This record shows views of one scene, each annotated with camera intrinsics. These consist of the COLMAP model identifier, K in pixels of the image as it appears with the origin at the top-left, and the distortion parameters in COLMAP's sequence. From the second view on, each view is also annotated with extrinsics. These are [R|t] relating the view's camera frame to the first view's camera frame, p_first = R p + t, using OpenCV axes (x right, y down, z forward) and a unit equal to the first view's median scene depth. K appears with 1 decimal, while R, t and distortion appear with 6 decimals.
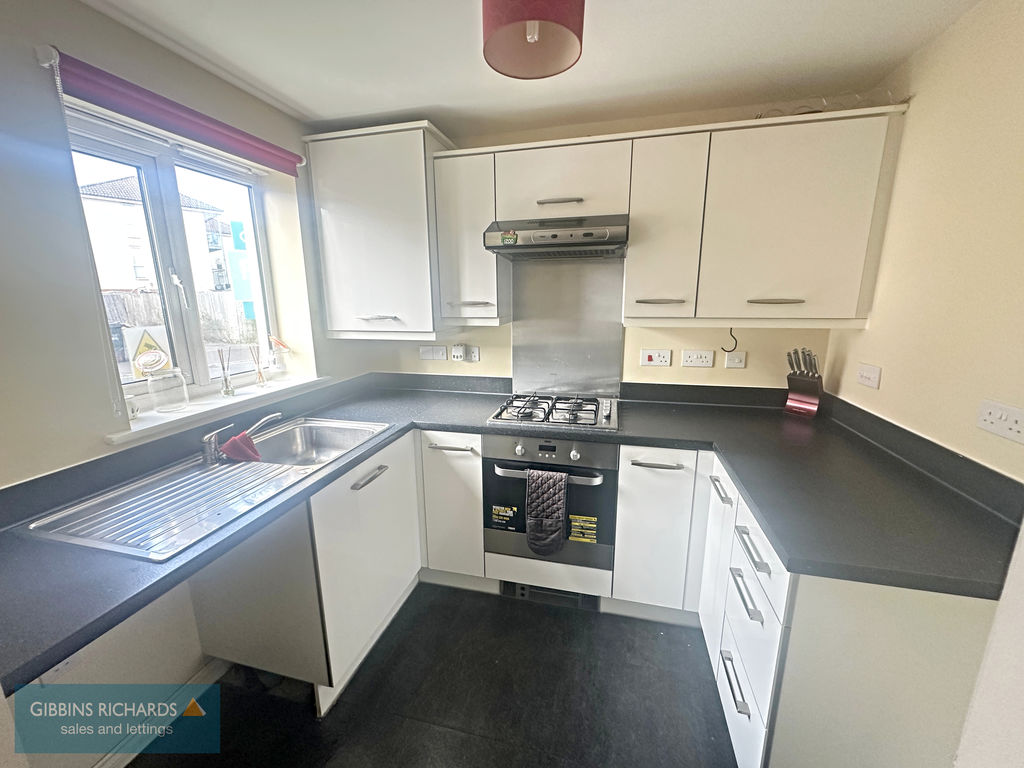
lens RADIAL K [[407.8, 0, 510.7], [0, 407.8, 384.9], [0, 0, 1]] dist [-0.001129, 0.000532]
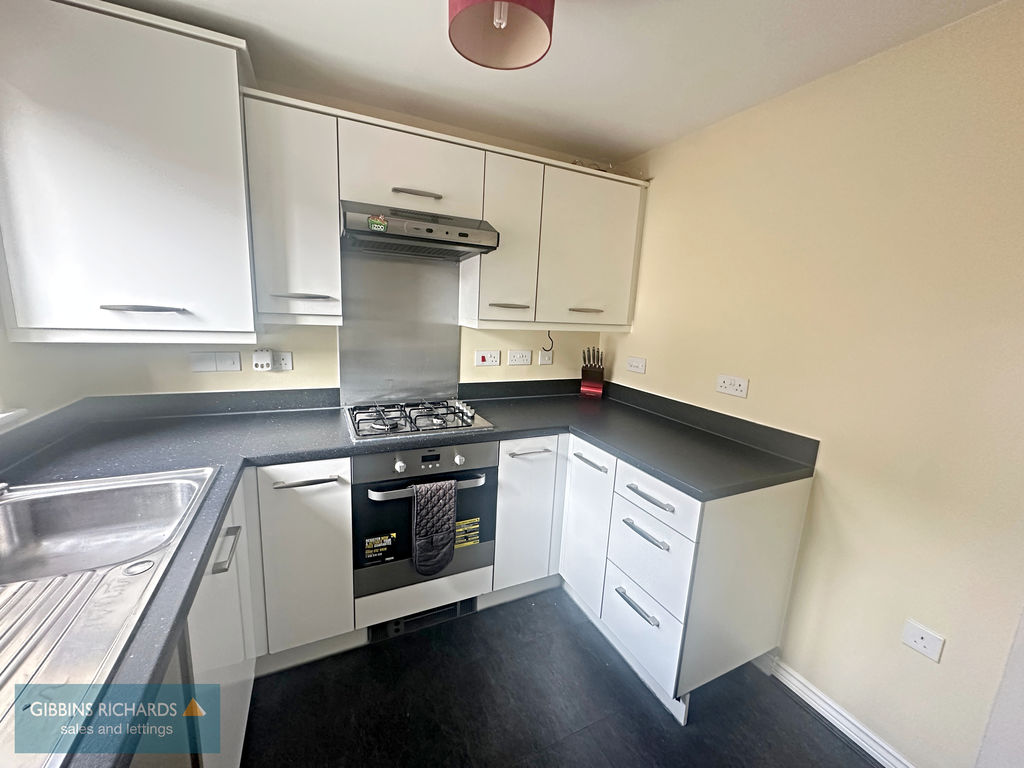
lens RADIAL K [[407.8, 0, 510.7], [0, 407.8, 384.9], [0, 0, 1]] dist [-0.001129, 0.000532]
pose [[0.767098, -0.072754, 0.637391, -0.335252], [0.081233, 0.996567, 0.015987, -0.010006], [-0.636366, 0.039514, 0.770375, 0.156628]]
